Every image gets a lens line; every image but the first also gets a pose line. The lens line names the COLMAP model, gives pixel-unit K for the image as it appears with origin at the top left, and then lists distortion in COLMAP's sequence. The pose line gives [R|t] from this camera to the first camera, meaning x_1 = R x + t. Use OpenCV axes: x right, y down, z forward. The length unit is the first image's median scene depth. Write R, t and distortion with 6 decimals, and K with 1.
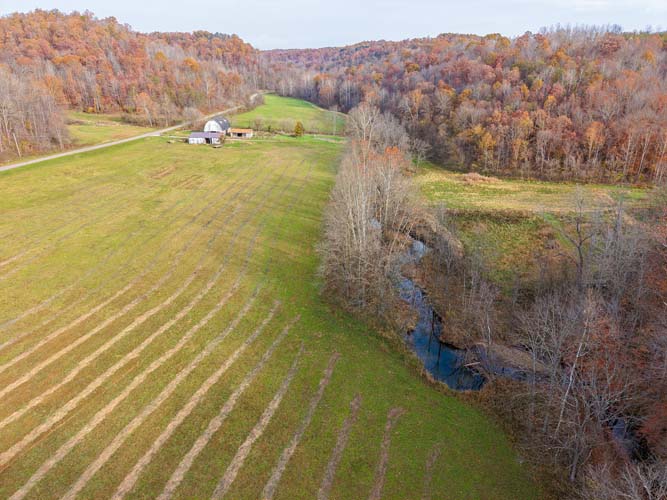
lens RADIAL K [[447.7, 0, 333.5], [0, 447.7, 250.0], [0, 0, 1]] dist [0.006028, -0.000969]
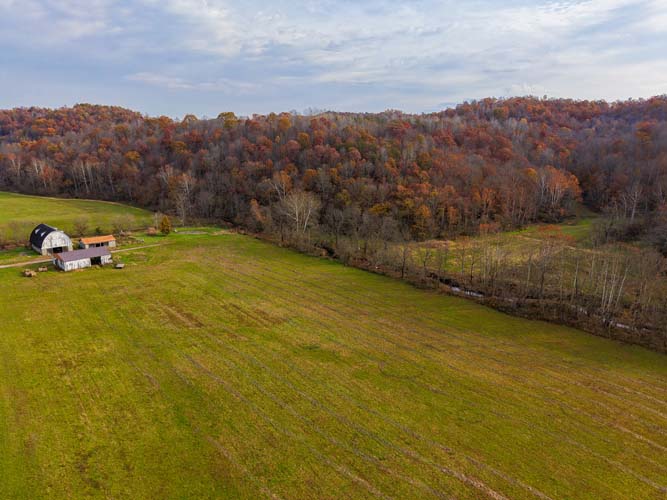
lens RADIAL K [[466.5, 0, 333.5], [0, 466.5, 250.0], [0, 0, 1]] dist [0.007003, 0.003995]
pose [[0.672823, -0.176854, 0.718353, -0.347360], [0.282214, 0.958936, -0.028242, -0.090279], [-0.683860, 0.221731, 0.695105, 0.175779]]
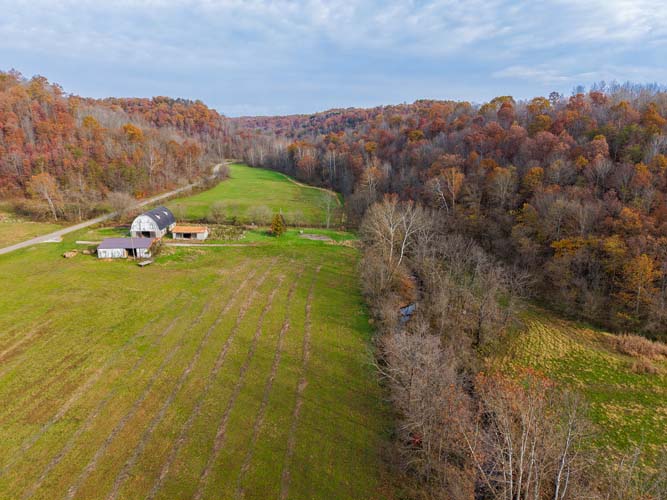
lens RADIAL K [[447.7, 0, 333.5], [0, 447.7, 250.0], [0, 0, 1]] dist [0.006028, -0.000969]
pose [[0.997387, -0.020664, 0.069219, -0.030240], [0.029641, 0.990901, -0.131291, -0.102692], [-0.065876, 0.133000, 0.988924, 0.244502]]
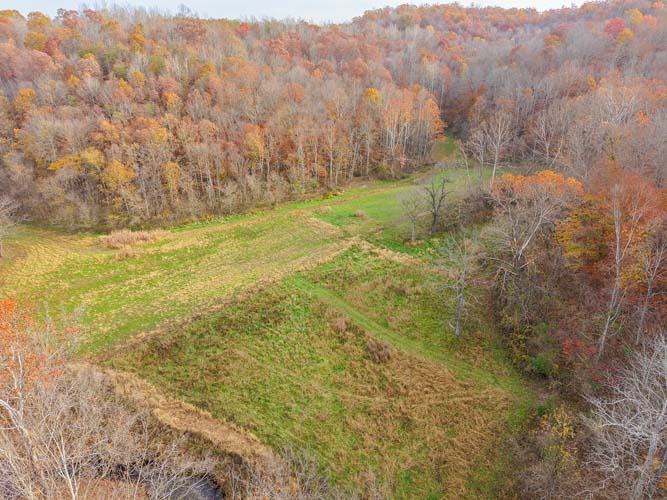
lens RADIAL K [[452.6, 0, 333.5], [0, 452.6, 250.0], [0, 0, 1]] dist [0.000030, -0.001760]
pose [[0.601981, -0.313908, 0.734222, 0.017720], [0.304723, 0.940212, 0.152137, -0.074795], [-0.738081, 0.132151, 0.661644, 0.195528]]
